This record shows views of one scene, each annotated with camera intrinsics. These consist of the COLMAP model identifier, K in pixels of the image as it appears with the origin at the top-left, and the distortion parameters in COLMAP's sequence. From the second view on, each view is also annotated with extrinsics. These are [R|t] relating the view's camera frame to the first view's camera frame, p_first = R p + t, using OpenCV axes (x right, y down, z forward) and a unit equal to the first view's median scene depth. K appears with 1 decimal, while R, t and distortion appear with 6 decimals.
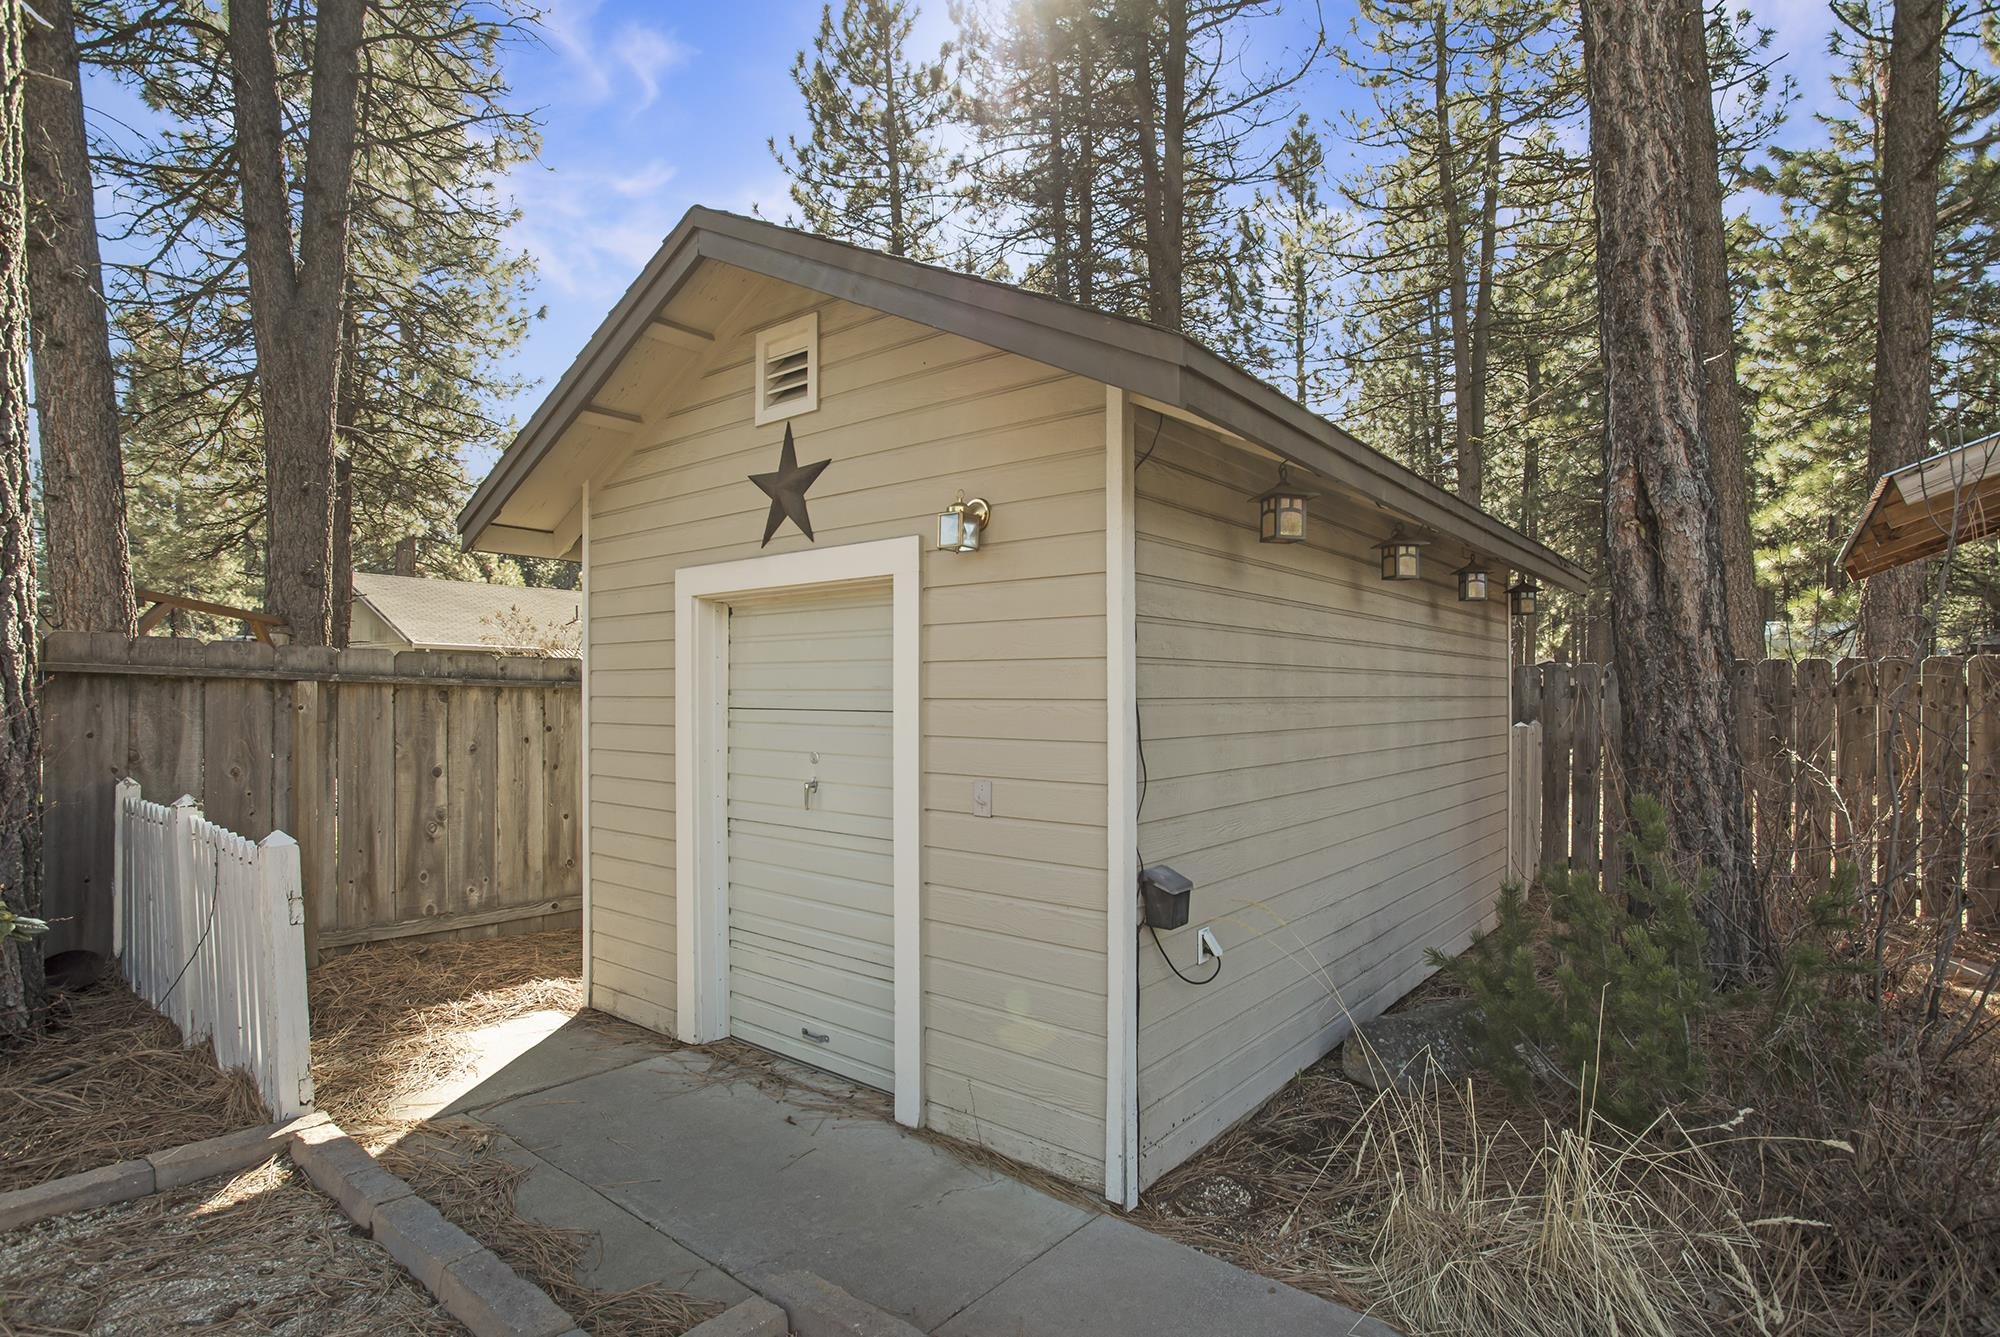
lens RADIAL K [[999.4, 0, 998.6], [0, 999.4, 717.5], [0, 0, 1]] dist [-0.022061, 0.000270]
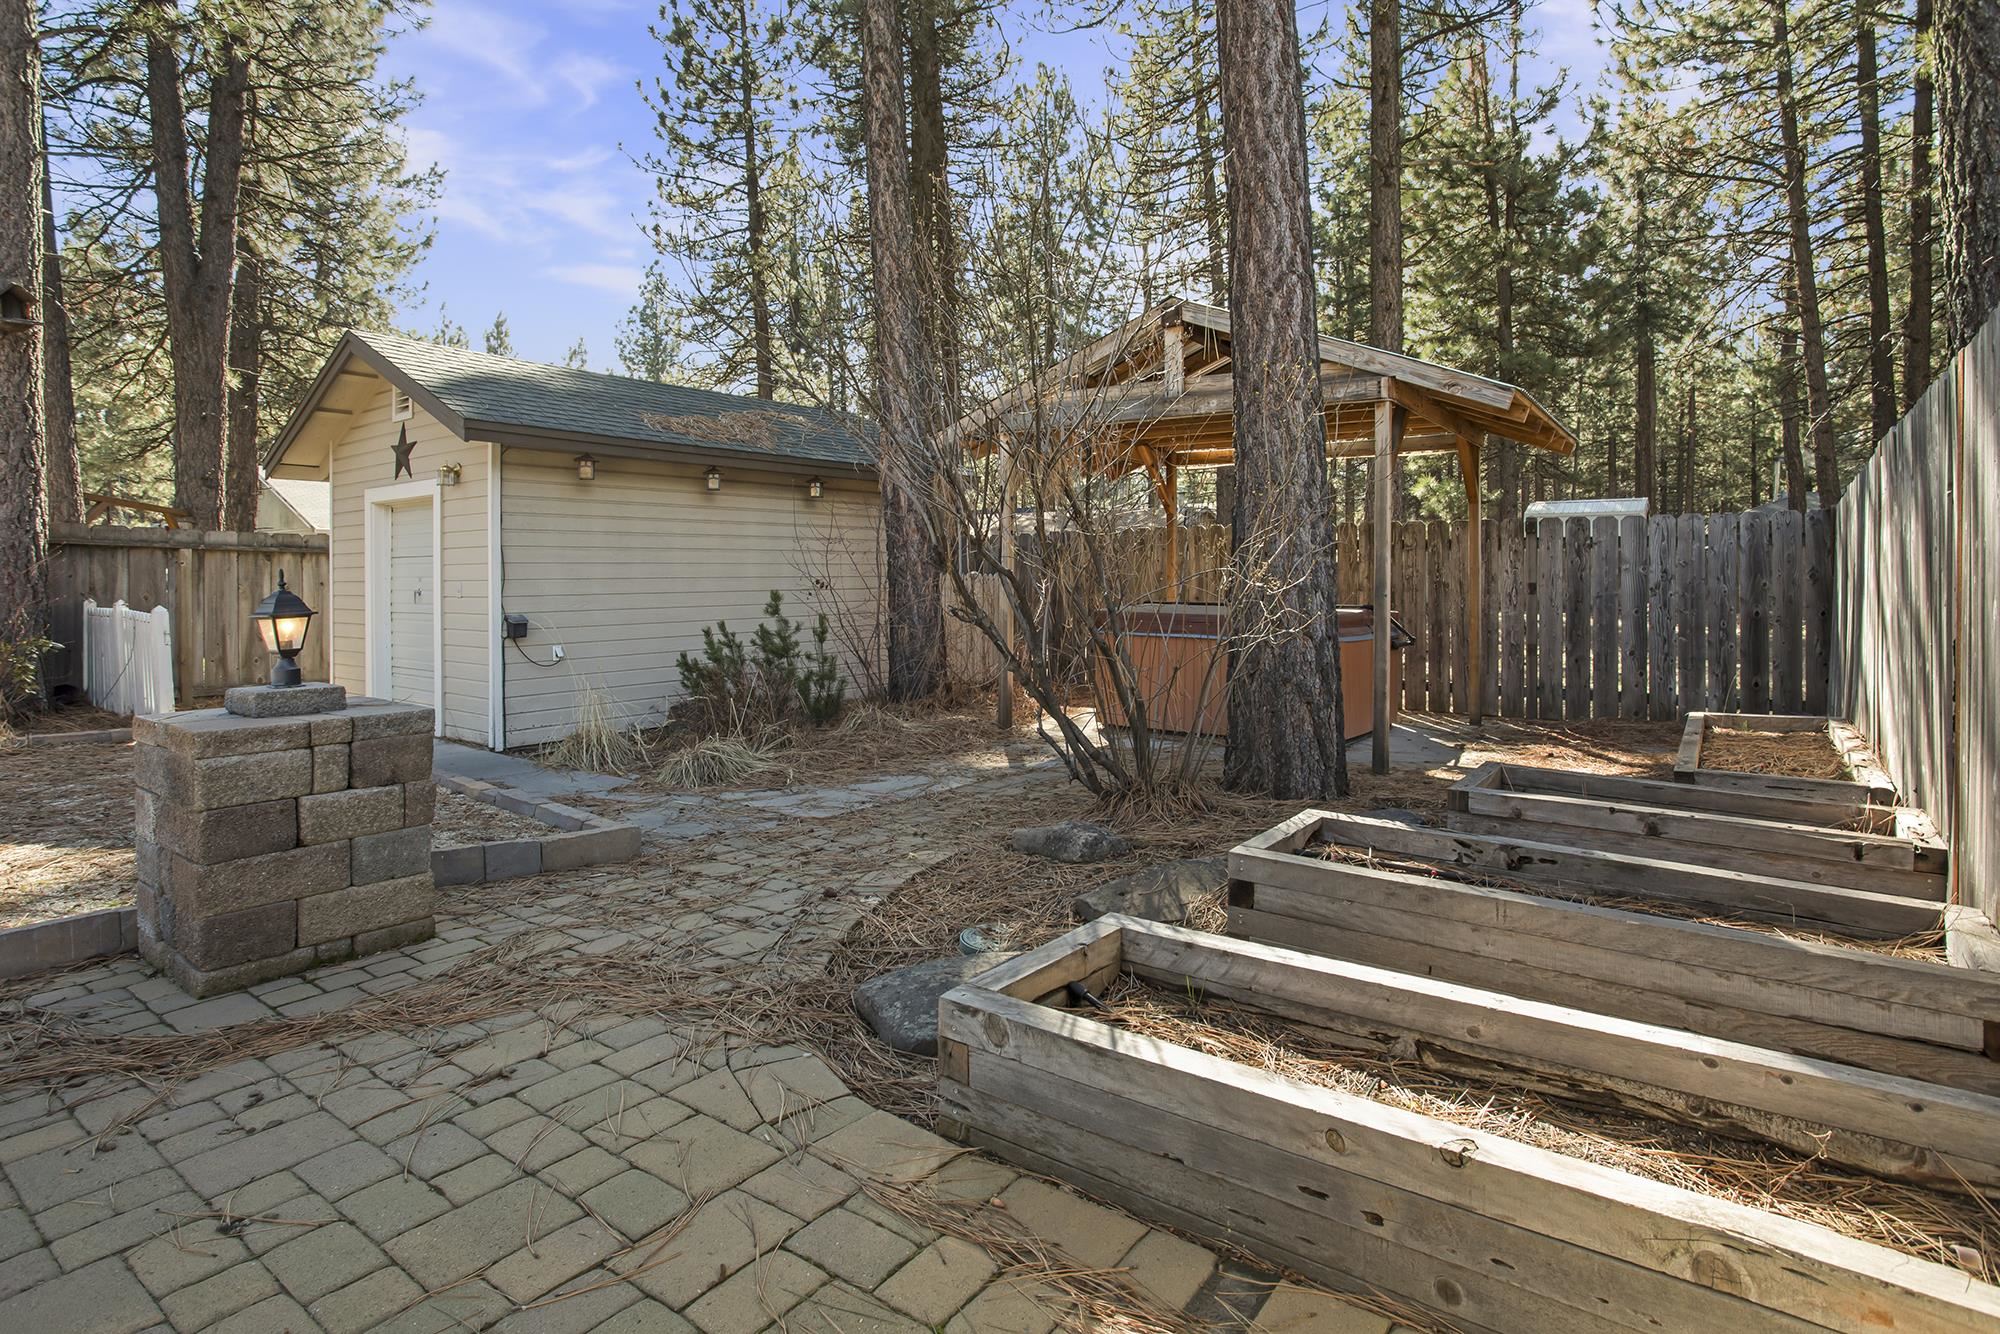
lens RADIAL K [[1034.3, 0, 1001.9], [0, 1034.3, 593.1], [0, 0, 1]] dist [-0.029931, -0.000263]
pose [[0.999500, -0.010922, 0.029665, 0.720764], [0.011116, 0.999918, -0.006369, 0.070715], [-0.029593, 0.006695, 0.999540, -0.880520]]
